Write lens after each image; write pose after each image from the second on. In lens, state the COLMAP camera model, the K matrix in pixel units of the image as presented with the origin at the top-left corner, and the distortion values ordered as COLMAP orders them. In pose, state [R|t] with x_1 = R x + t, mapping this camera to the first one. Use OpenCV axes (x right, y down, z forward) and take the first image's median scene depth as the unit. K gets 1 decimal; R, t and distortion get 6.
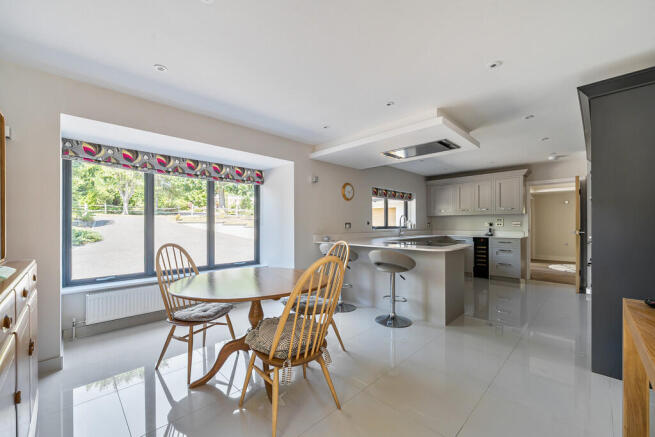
lens RADIAL K [[255.4, 0, 329.6], [0, 255.4, 223.1], [0, 0, 1]] dist [0.001678, -0.000118]
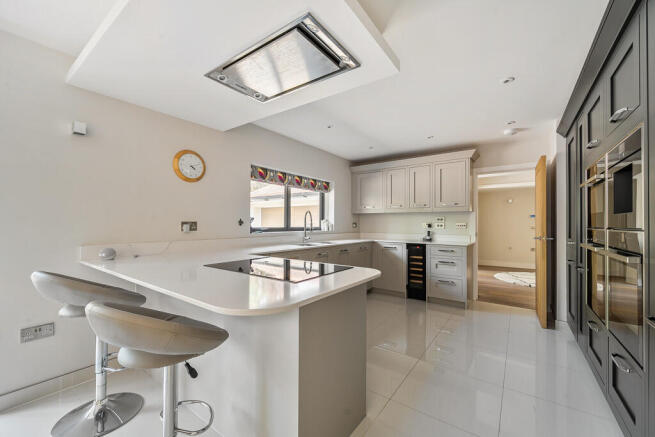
lens RADIAL K [[255.4, 0, 324.9], [0, 255.4, 220.1], [0, 0, 1]] dist [0.001678, -0.000118]
pose [[0.988662, 0.009783, 0.149839, 0.227248], [-0.008351, 0.999913, -0.010187, -0.000670], [-0.149926, 0.008820, 0.988658, 0.323707]]
